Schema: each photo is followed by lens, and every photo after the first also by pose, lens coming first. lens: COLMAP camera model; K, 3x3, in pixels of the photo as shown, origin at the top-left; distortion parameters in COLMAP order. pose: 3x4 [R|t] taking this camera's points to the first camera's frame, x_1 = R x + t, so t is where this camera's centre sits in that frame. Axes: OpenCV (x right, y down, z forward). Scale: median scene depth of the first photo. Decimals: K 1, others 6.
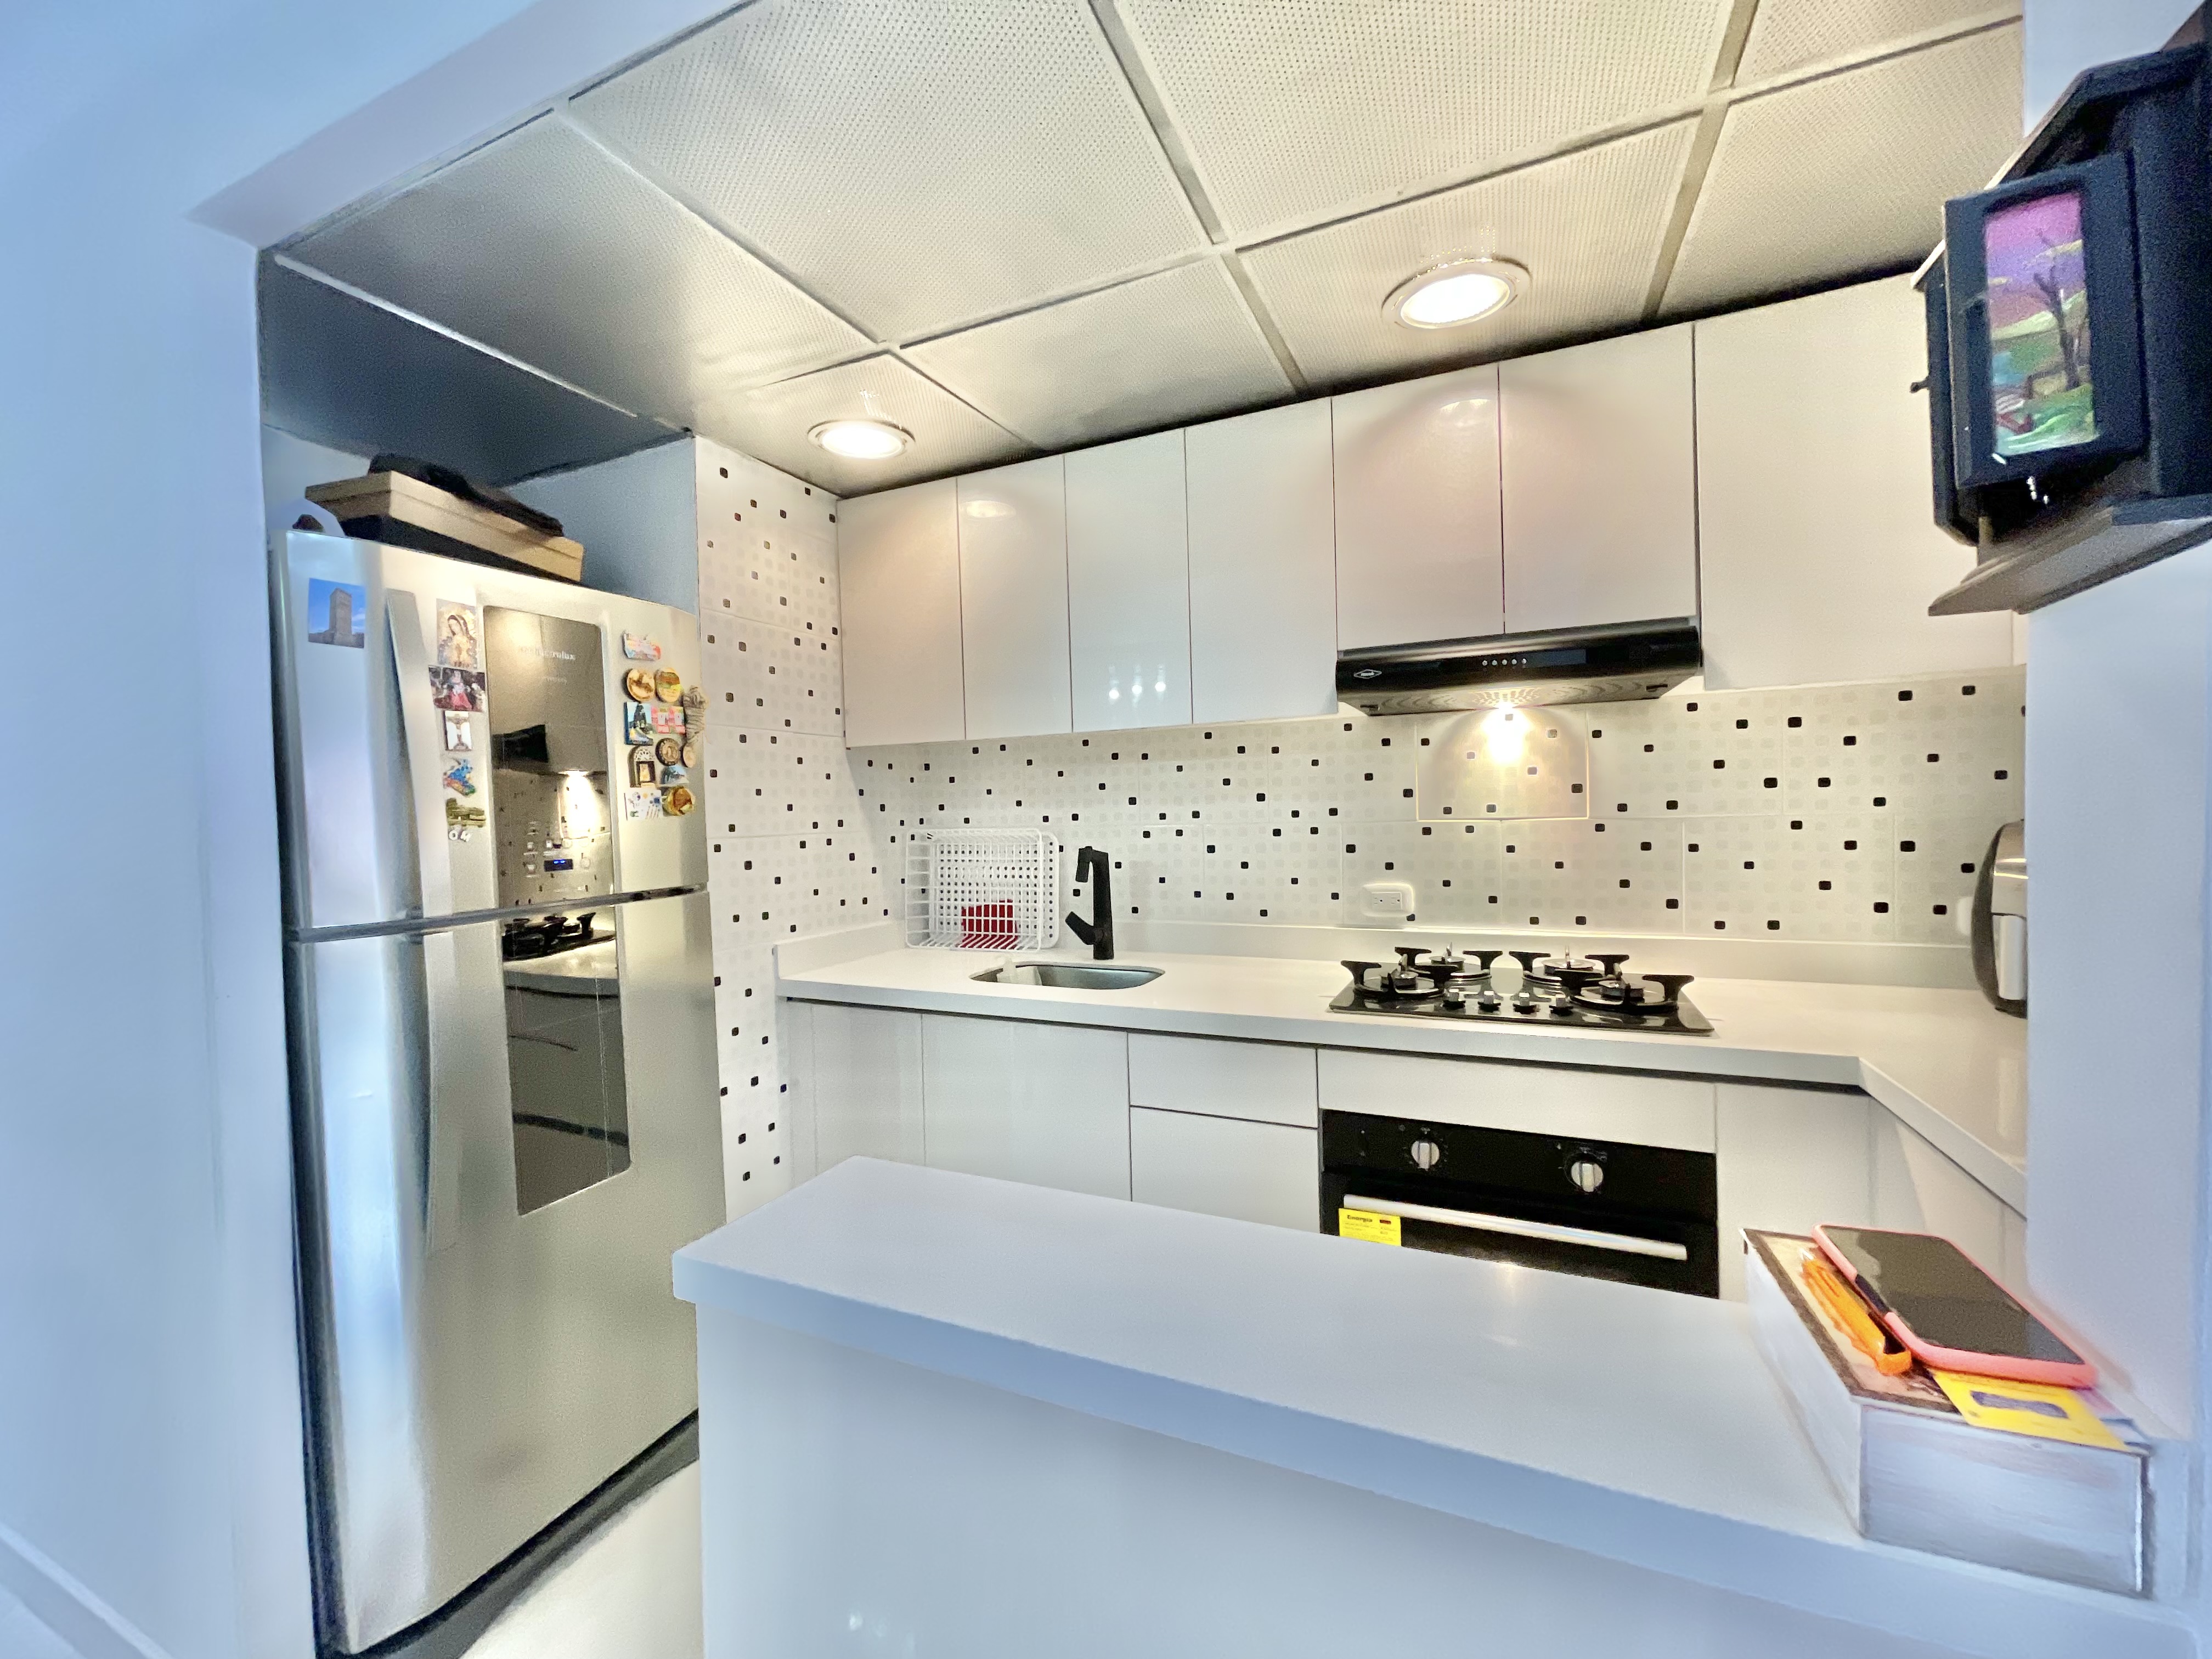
lens RADIAL K [[889.4, 0, 1097.9], [0, 889.4, 835.2], [0, 0, 1]] dist [0.002308, -0.001986]
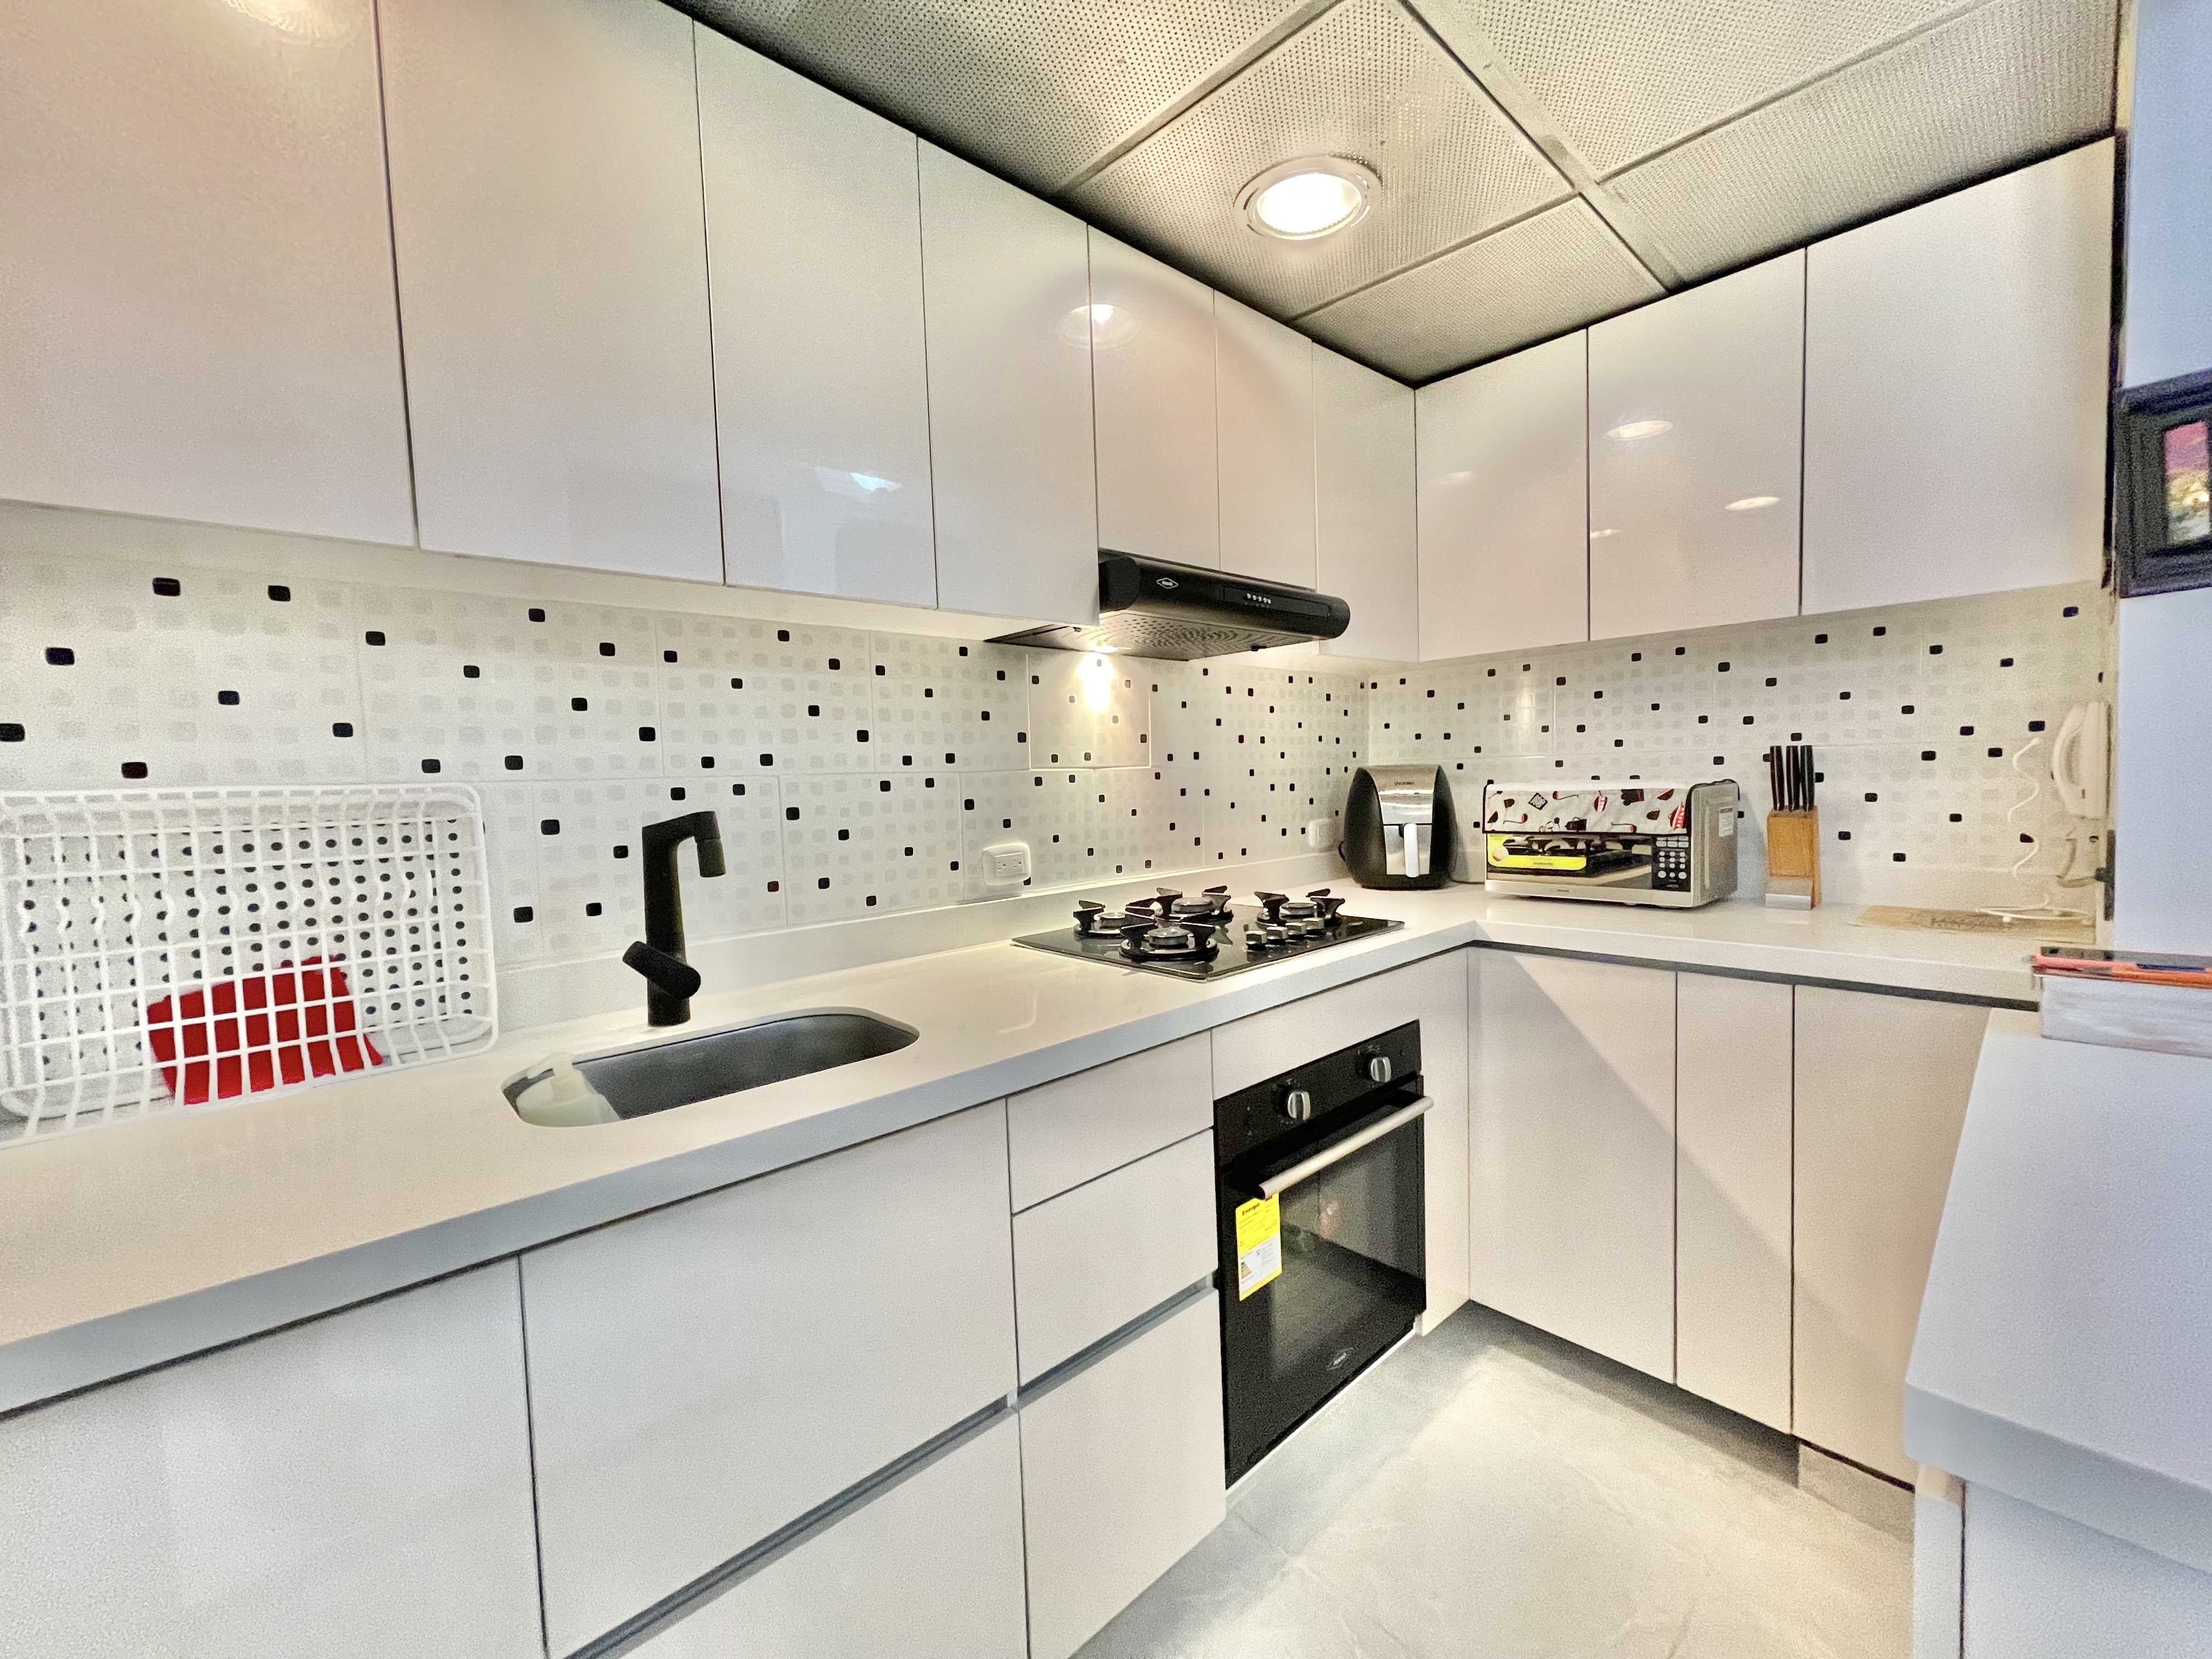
lens RADIAL K [[889.4, 0, 1106.6], [0, 889.4, 826.0], [0, 0, 1]] dist [0.002308, -0.001986]
pose [[0.392629, -0.035912, 0.918995, -0.426113], [0.053268, 0.998448, 0.016259, 0.029700], [-0.918153, 0.042569, 0.393933, 0.606662]]
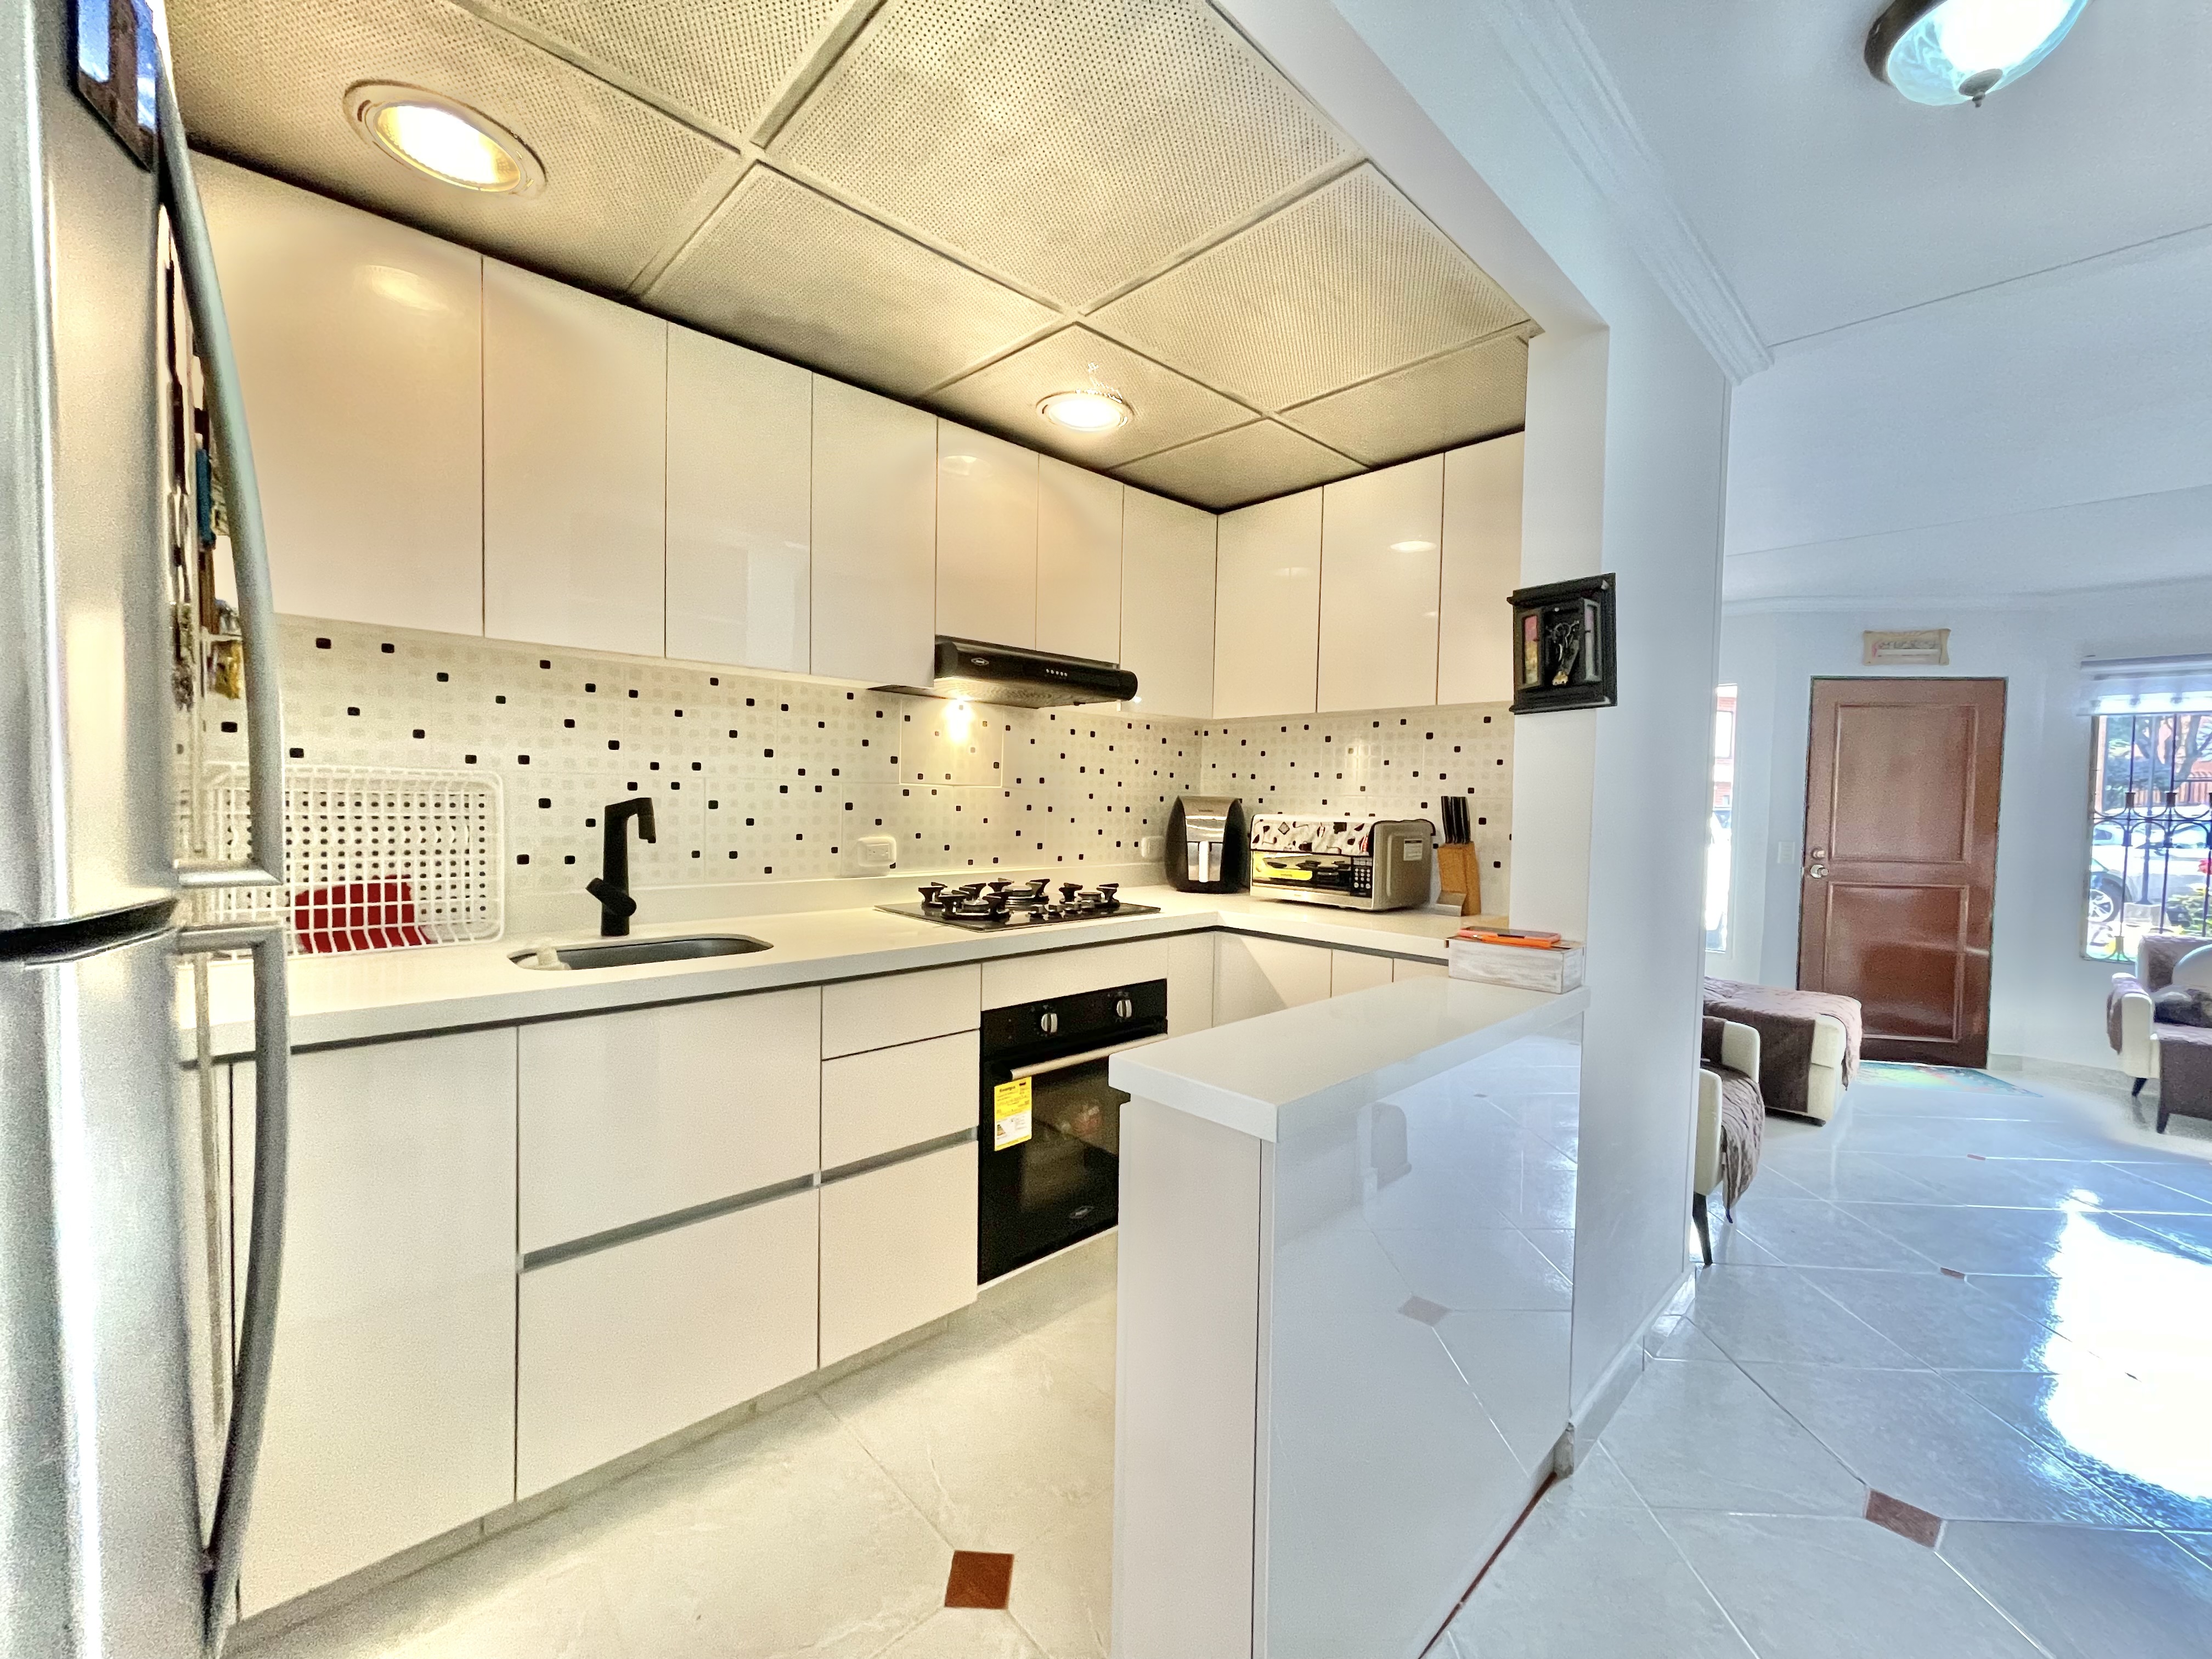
lens RADIAL K [[889.4, 0, 1105.2], [0, 889.4, 831.7], [0, 0, 1]] dist [0.002308, -0.001986]
pose [[0.378045, 0.001516, 0.925786, -0.652567], [-0.000477, 0.999999, -0.001443, 0.050619], [-0.925787, 0.000103, 0.378046, 0.306414]]
